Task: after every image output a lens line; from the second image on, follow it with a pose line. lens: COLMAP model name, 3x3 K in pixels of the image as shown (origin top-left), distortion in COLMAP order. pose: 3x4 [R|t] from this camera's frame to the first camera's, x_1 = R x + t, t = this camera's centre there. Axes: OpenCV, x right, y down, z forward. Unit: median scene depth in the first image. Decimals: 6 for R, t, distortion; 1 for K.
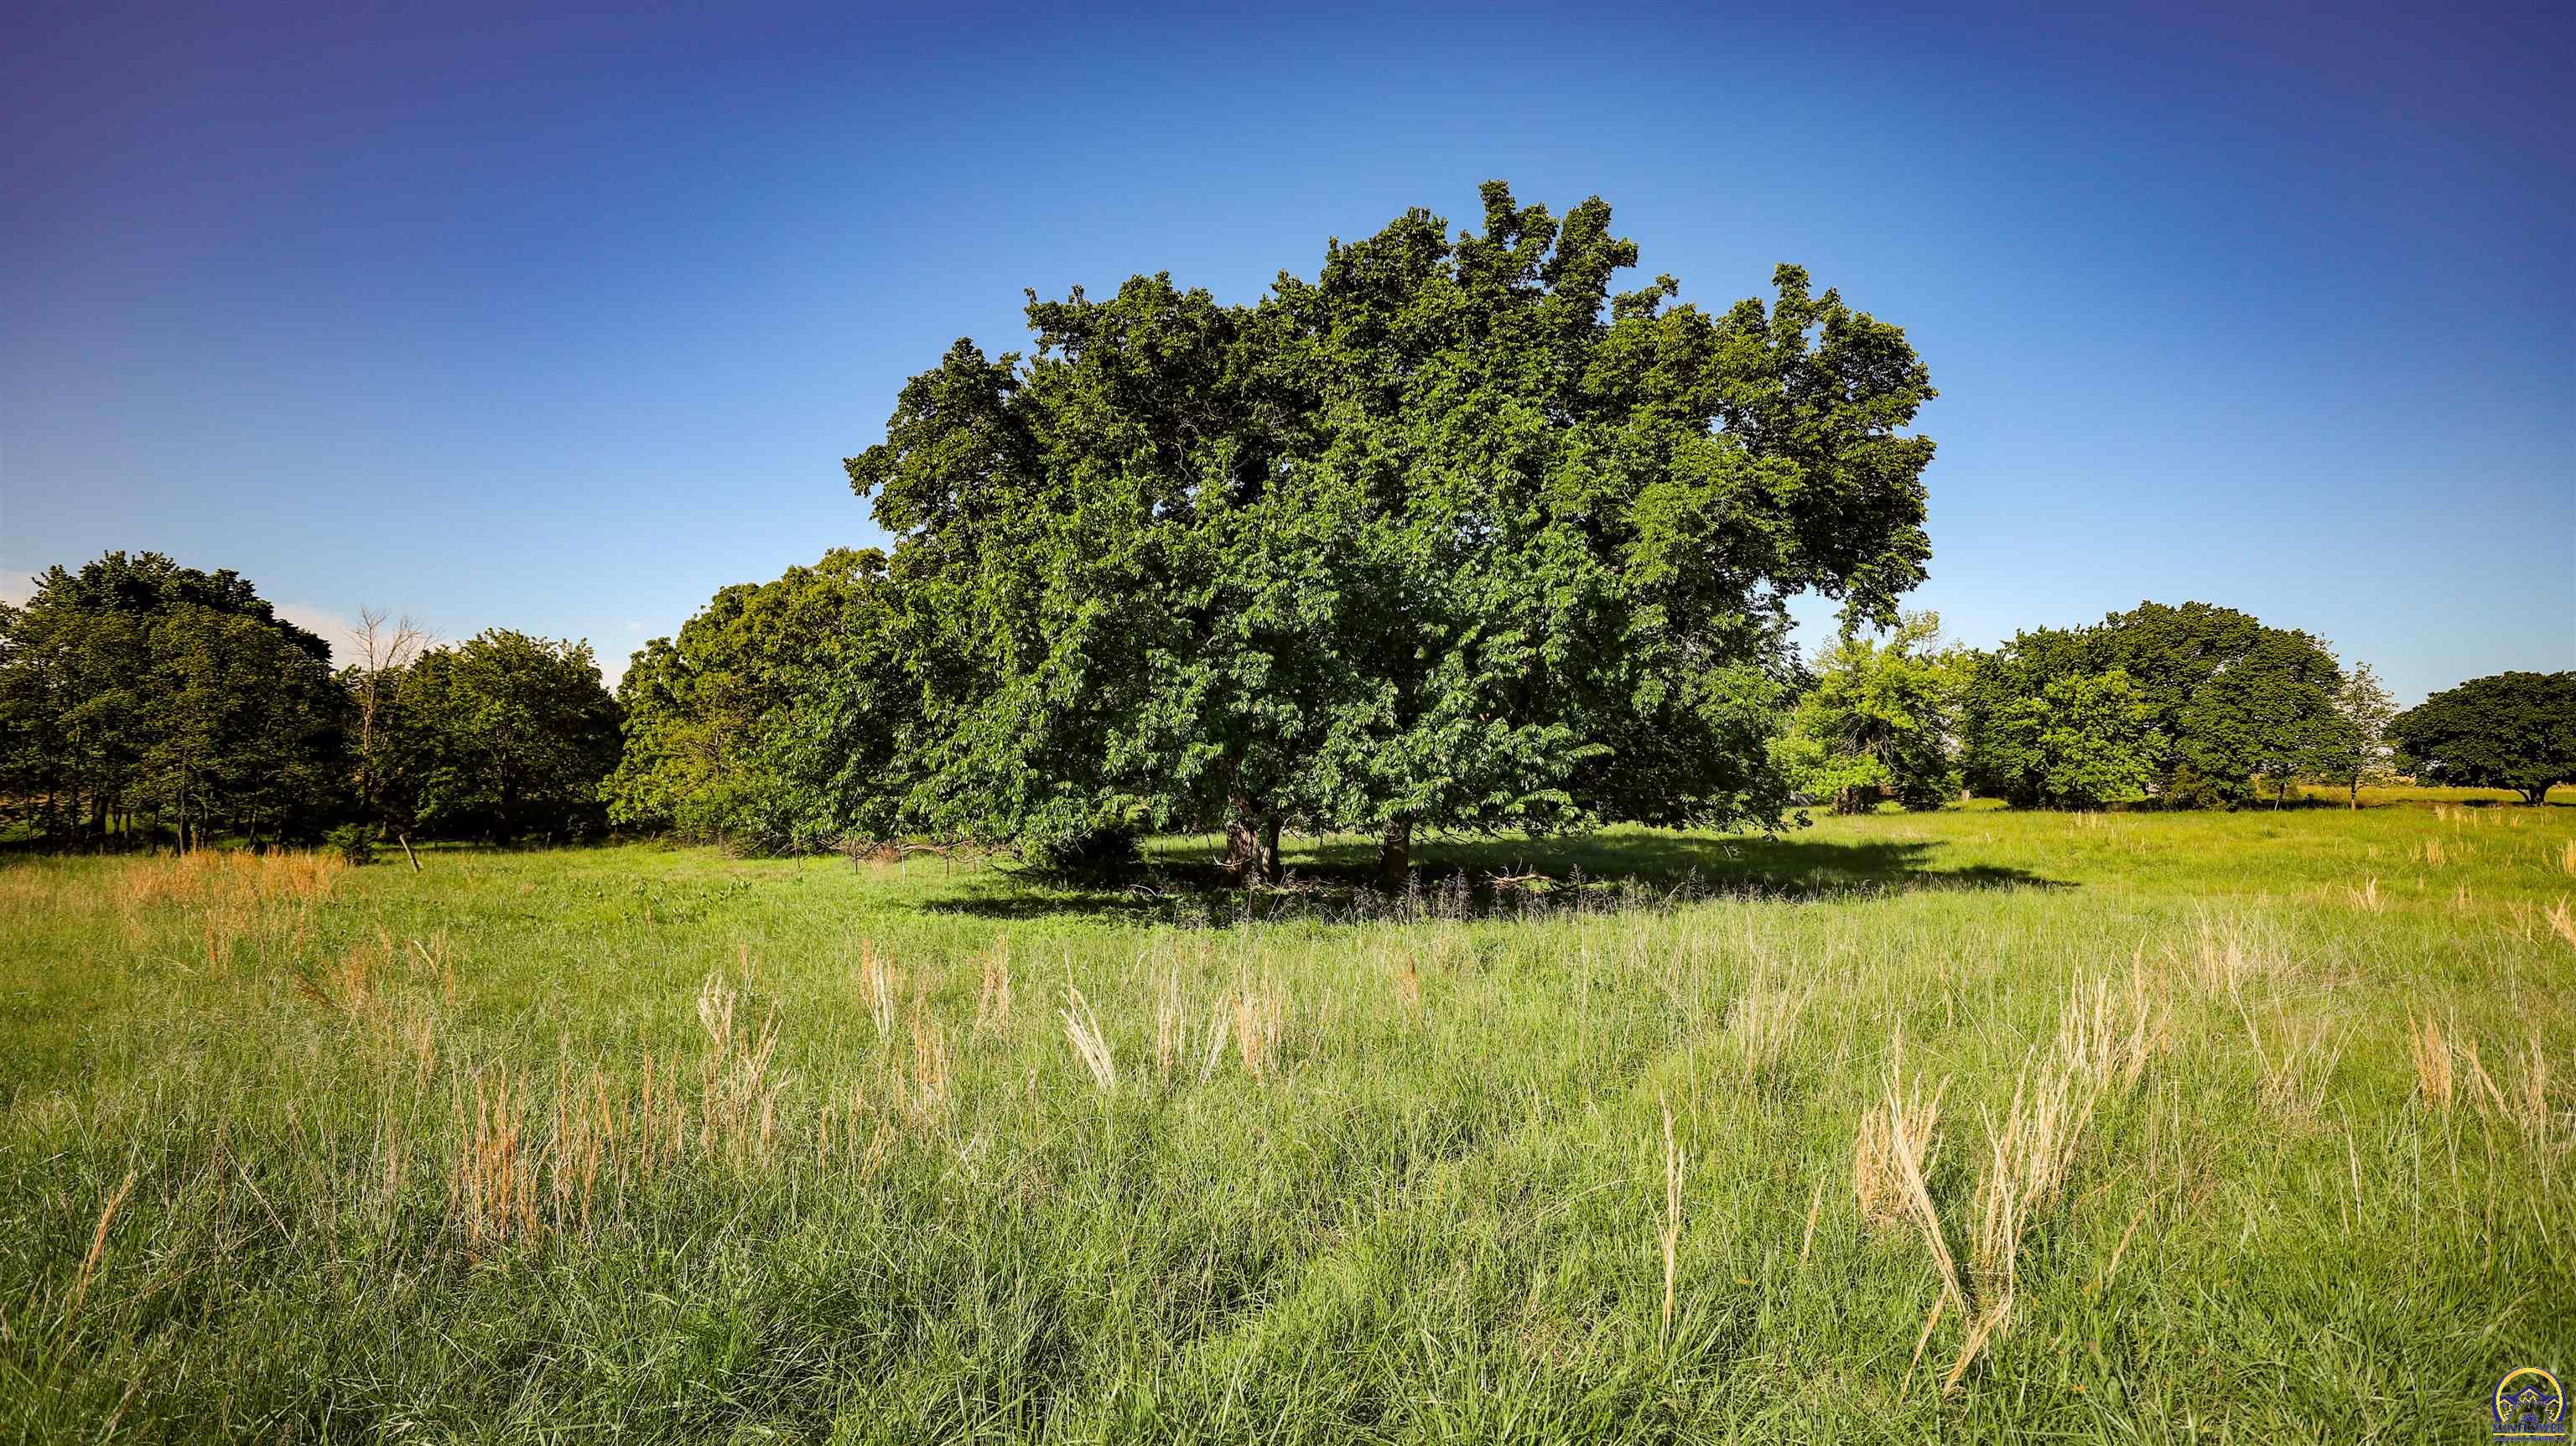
lens RADIAL K [[1293.3, 0, 1286.8], [0, 1293.3, 726.0], [0, 0, 1]] dist [0.000039, 0.000001]
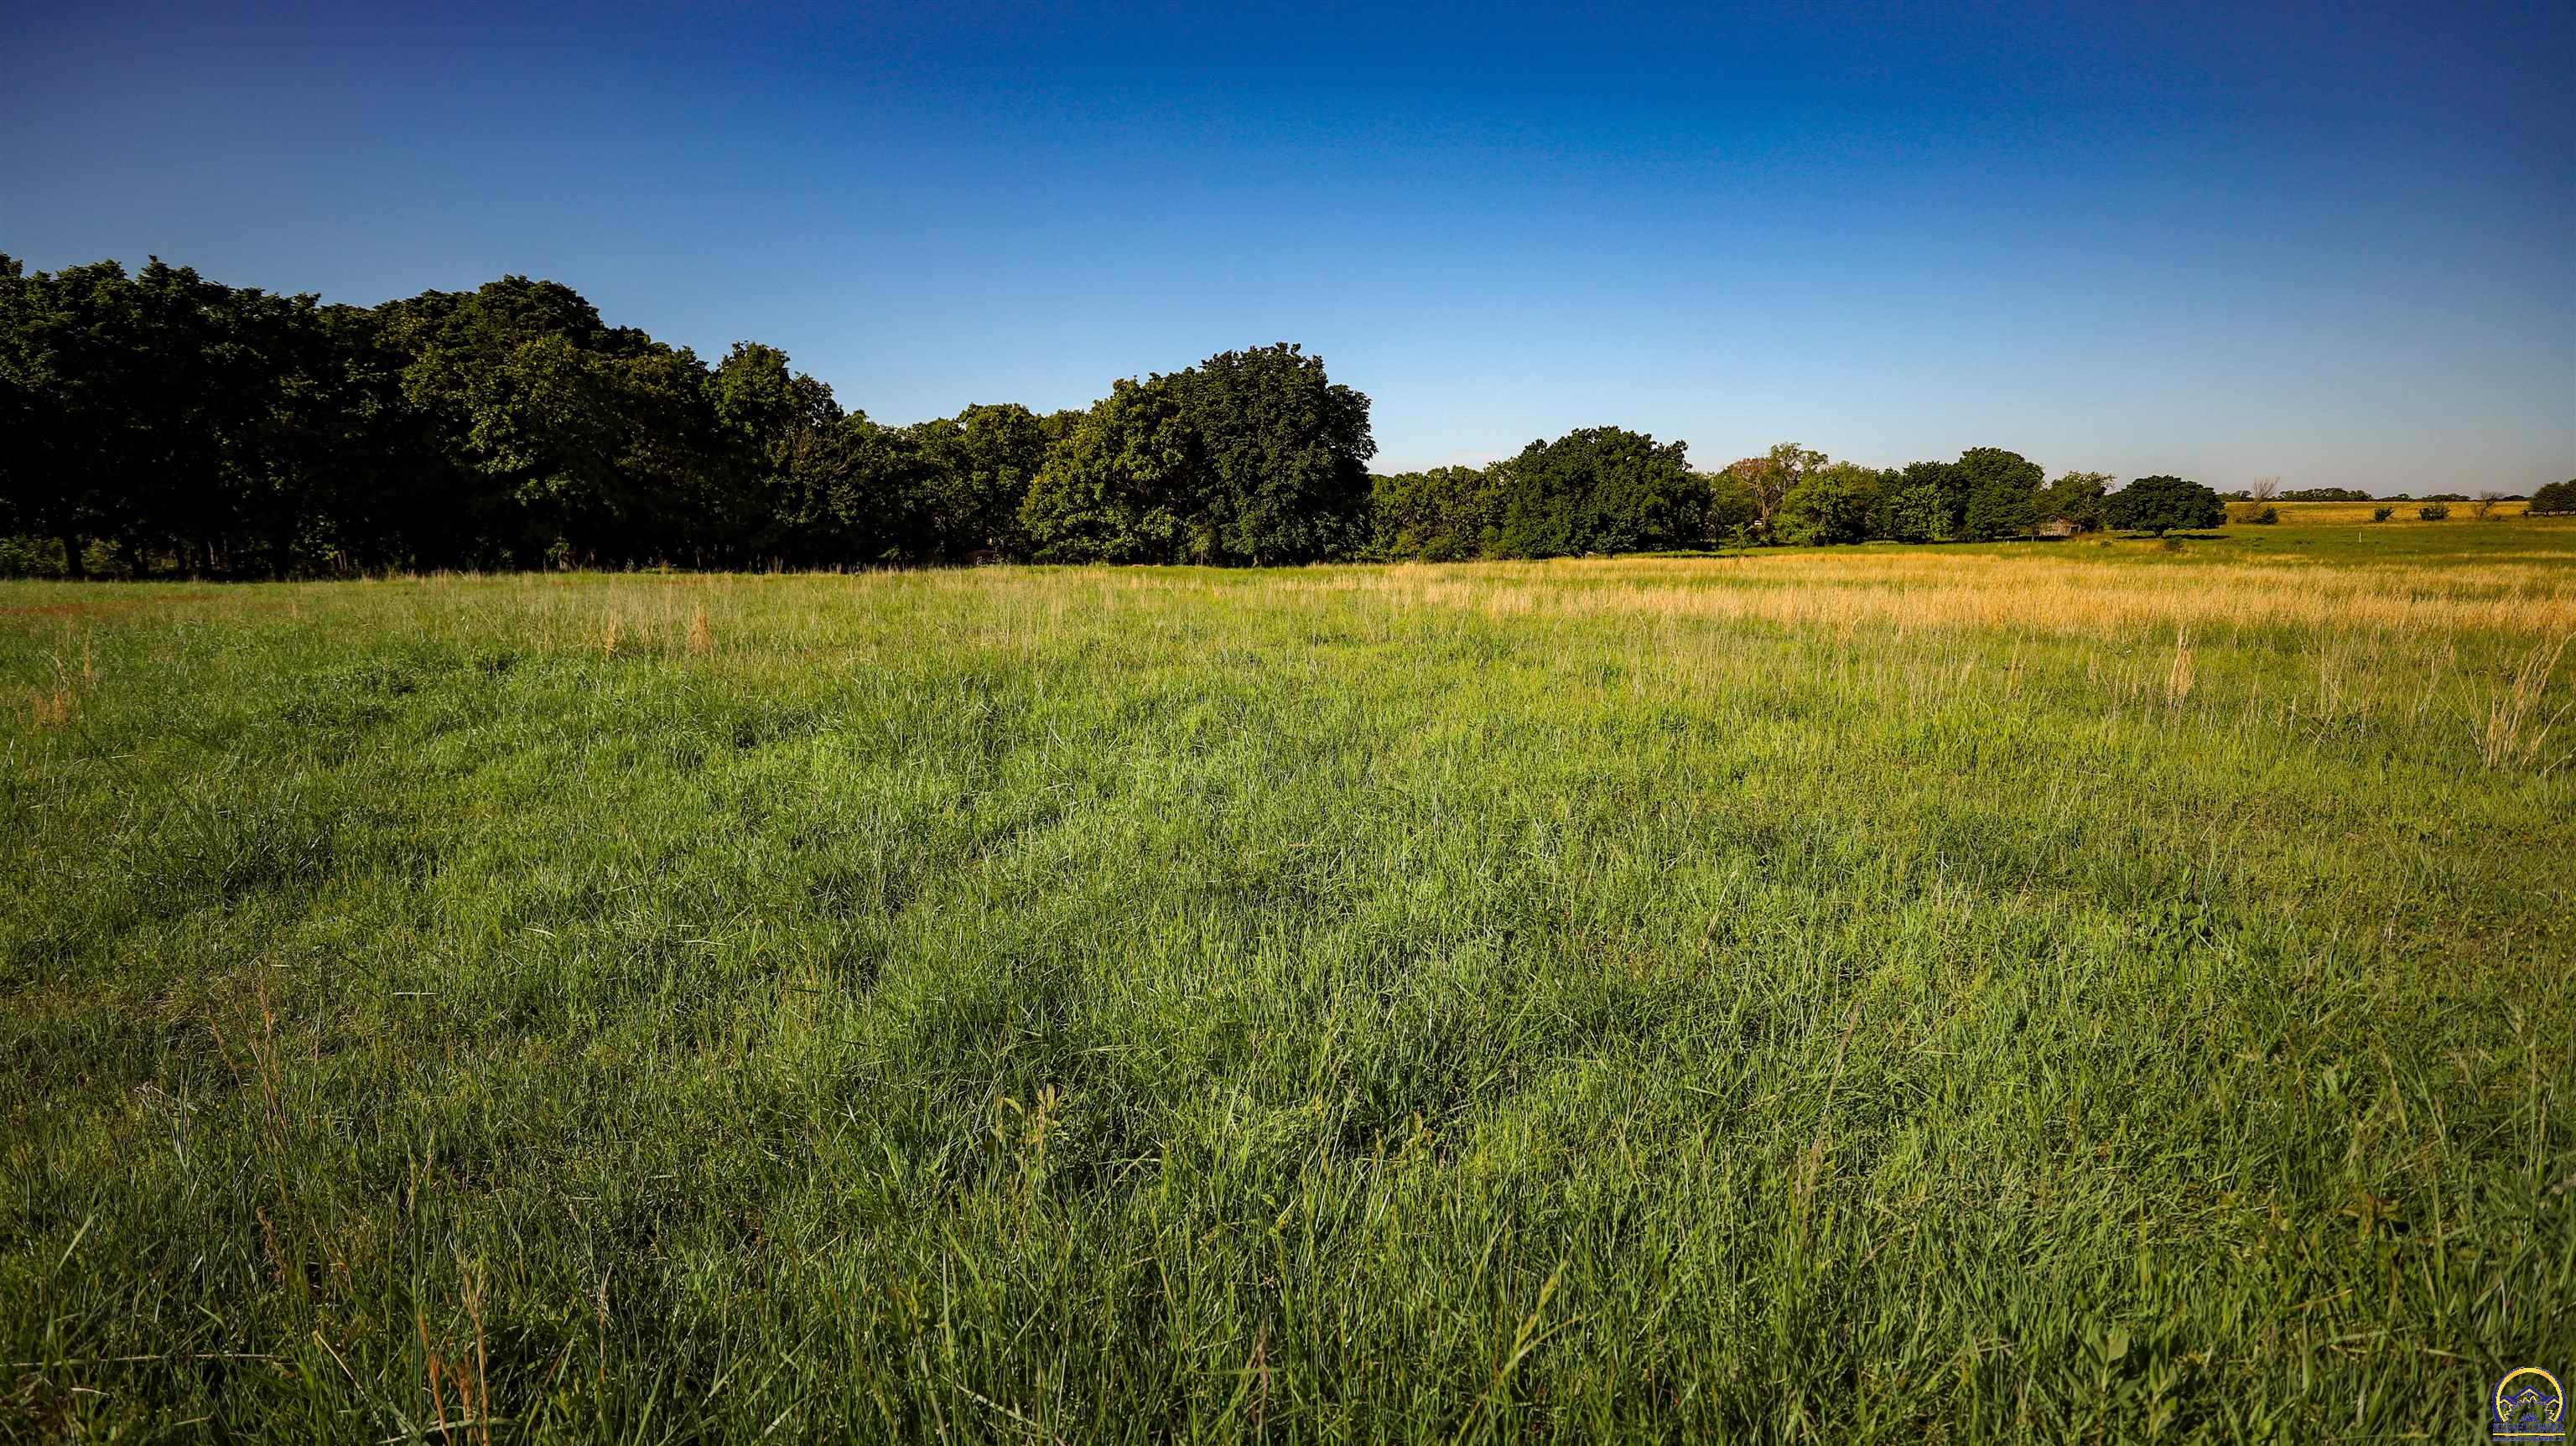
lens RADIAL K [[1293.3, 0, 1290.9], [0, 1293.3, 722.5], [0, 0, 1]] dist [0.000039, 0.000001]
pose [[0.978751, 0.028527, -0.203059, -0.036942], [0.014760, 0.977905, 0.208527, -0.129954], [0.204521, -0.207094, 0.956704, -1.664644]]
